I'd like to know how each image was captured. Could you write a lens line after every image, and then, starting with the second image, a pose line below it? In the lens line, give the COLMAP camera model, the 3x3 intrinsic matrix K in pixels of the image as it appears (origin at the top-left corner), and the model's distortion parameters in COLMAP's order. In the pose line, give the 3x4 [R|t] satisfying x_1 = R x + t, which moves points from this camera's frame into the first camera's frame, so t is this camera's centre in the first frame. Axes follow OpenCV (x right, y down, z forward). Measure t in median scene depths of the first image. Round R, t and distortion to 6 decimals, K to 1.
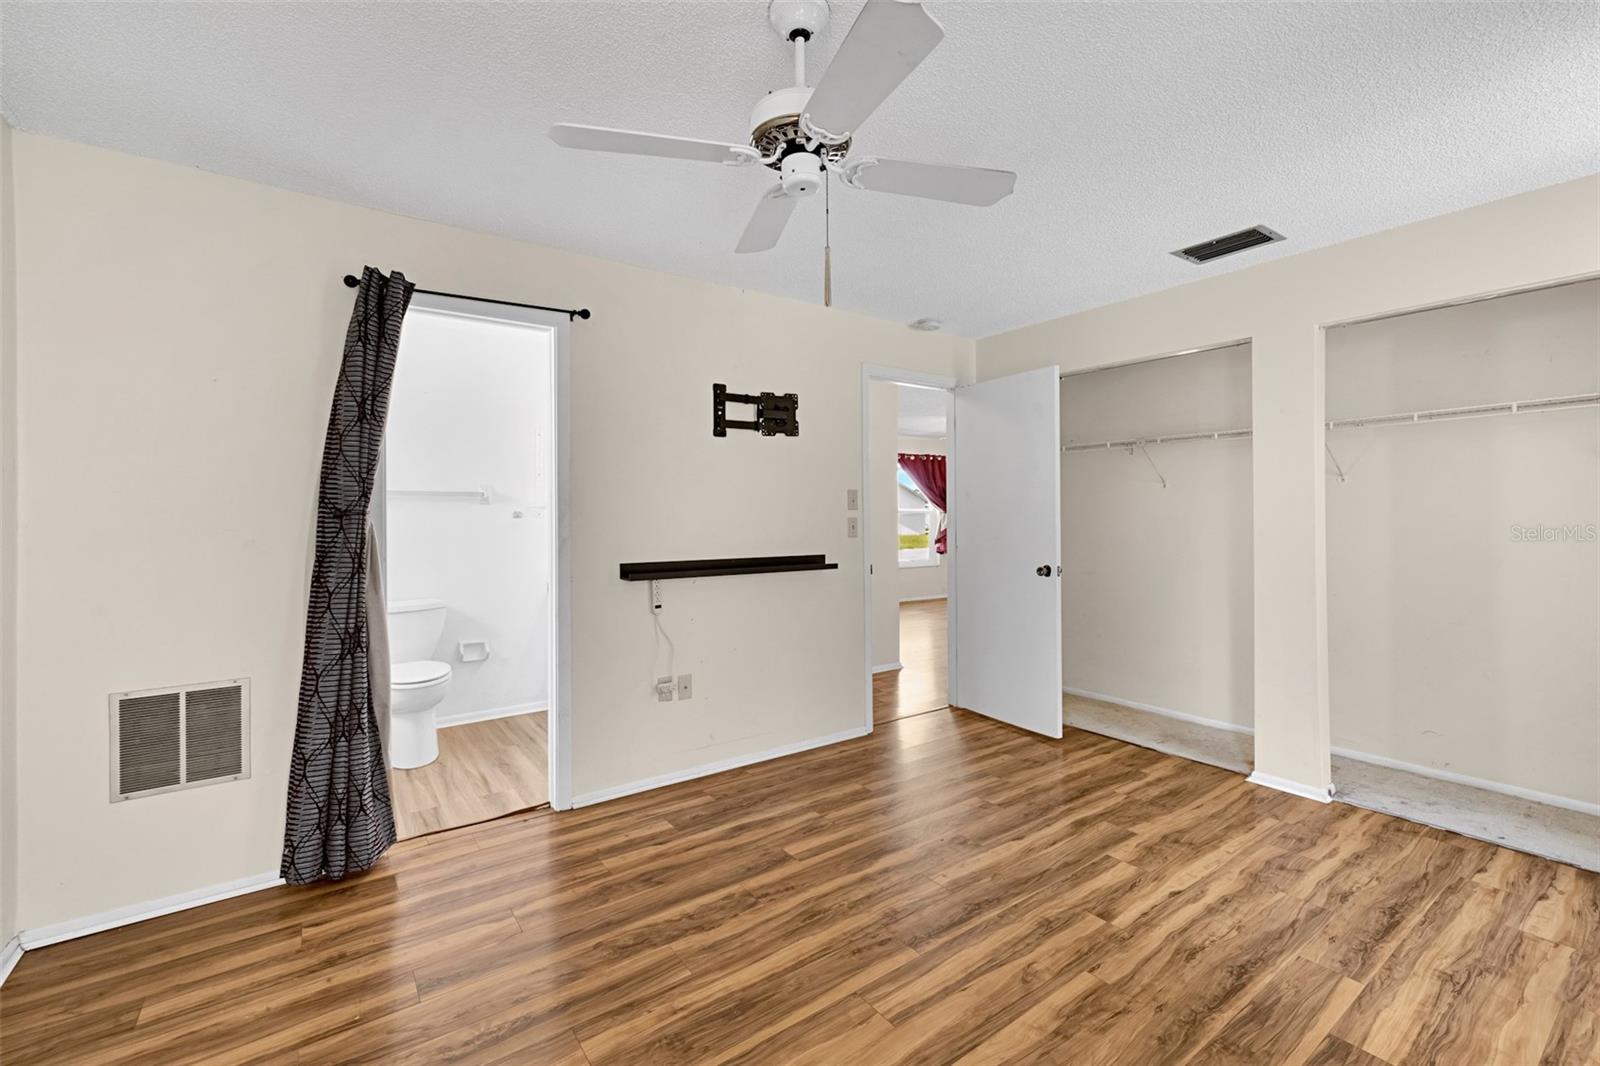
lens RADIAL K [[681.6, 0, 800.3], [0, 681.6, 516.9], [0, 0, 1]] dist [-0.000450, 0.000019]
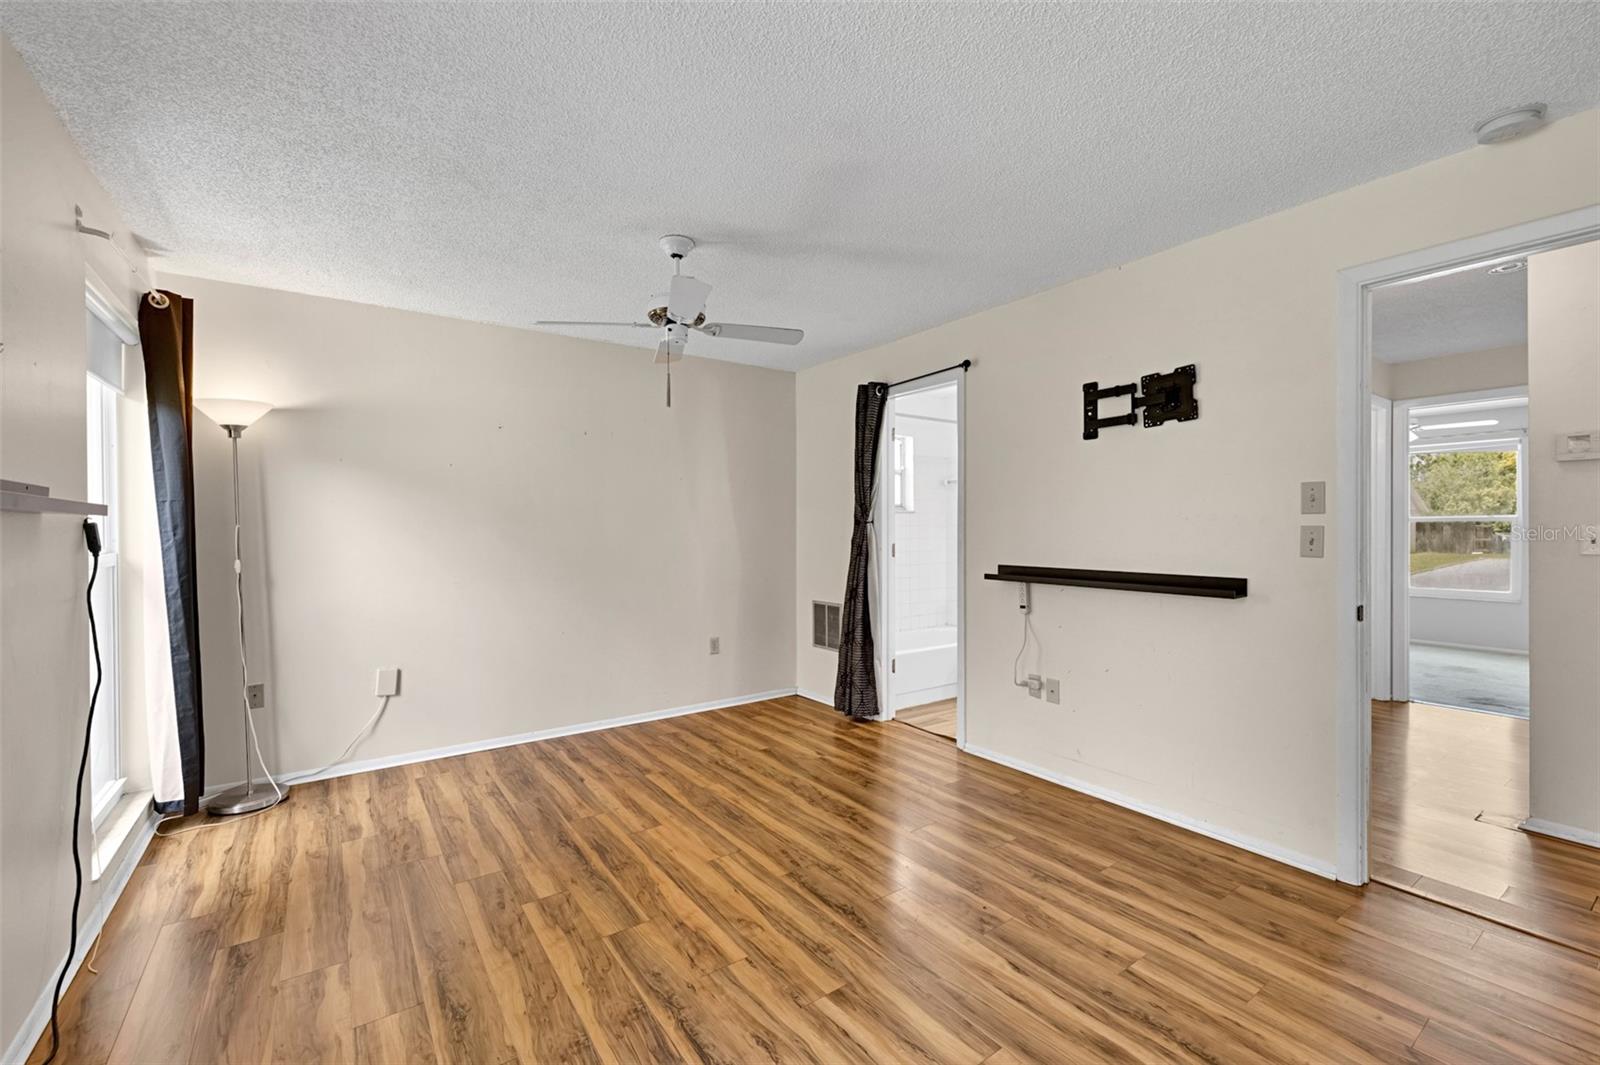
lens RADIAL K [[665.8, 0, 800.0], [0, 665.8, 532.5], [0, 0, 1]] dist [0.000374, 0.000383]
pose [[0.000269, 0.015382, -0.999882, 1.046175], [0.002468, 0.999879, 0.015382, -0.005680], [0.999997, -0.002471, 0.000231, 0.784796]]
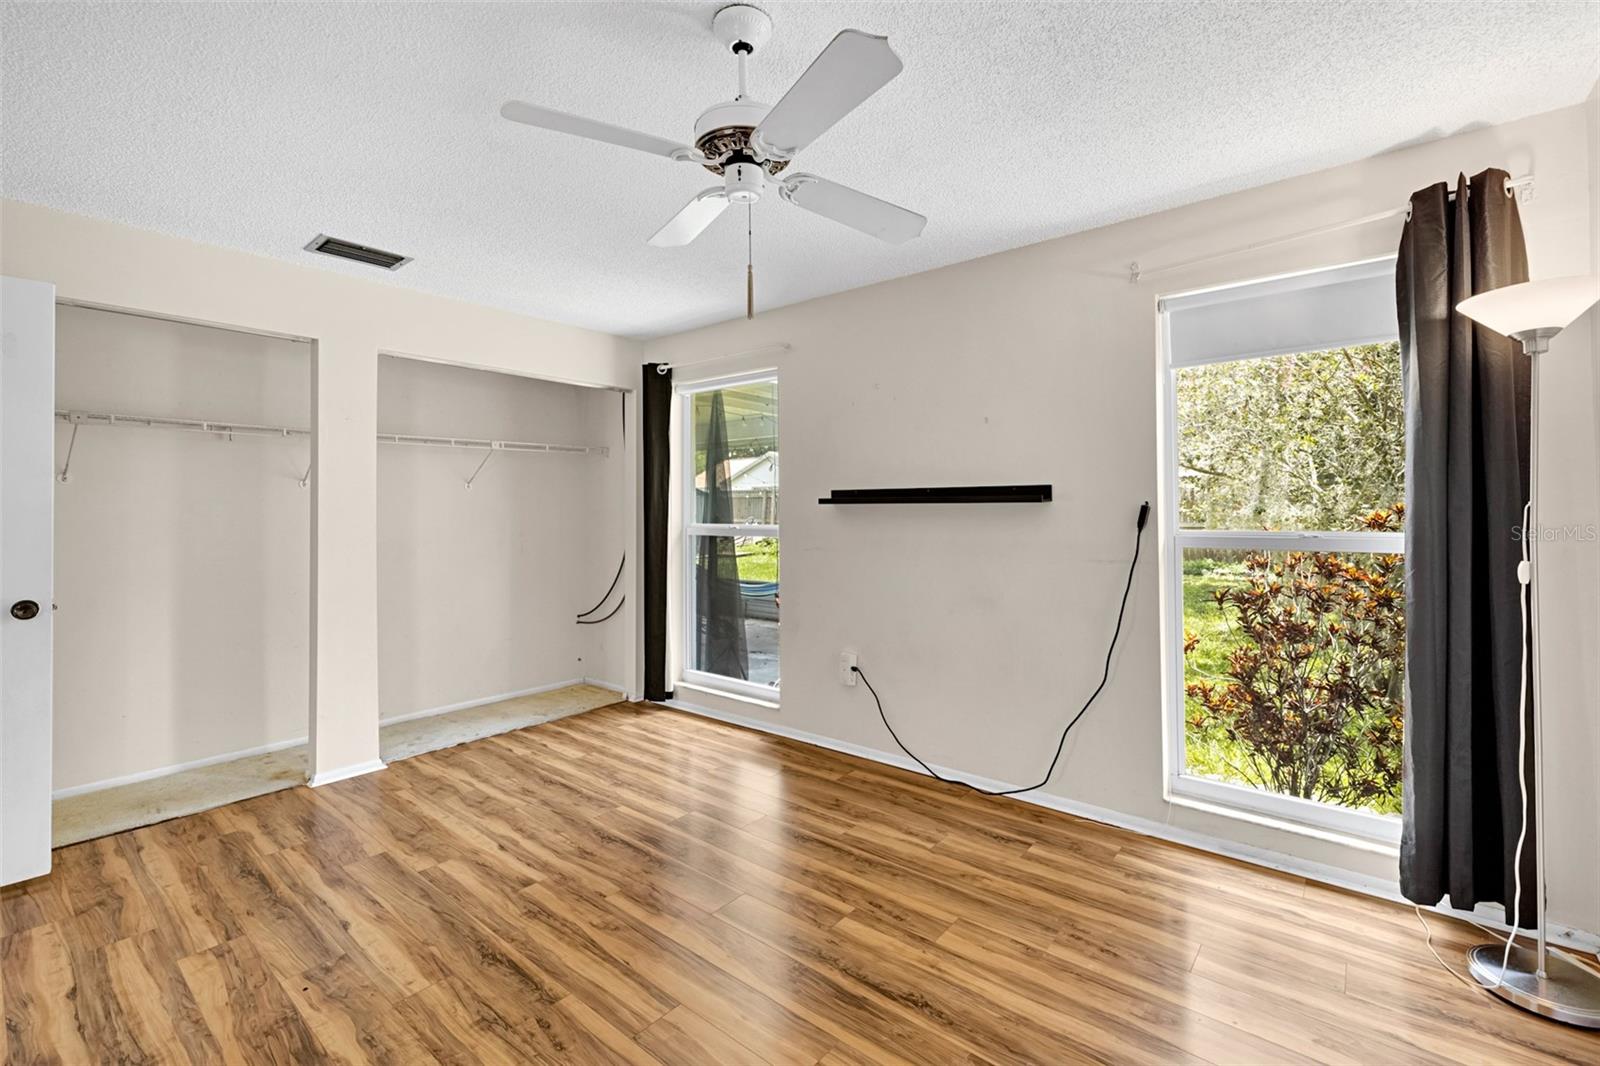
lens RADIAL K [[689.4, 0, 800.0], [0, 689.4, 533.0], [0, 0, 1]] dist [0.001257, 0.000170]
pose [[-0.256411, -0.022015, 0.966317, -0.591136], [0.010900, 0.999611, 0.025666, 0.002486], [-0.966506, 0.017114, -0.256071, 0.701034]]
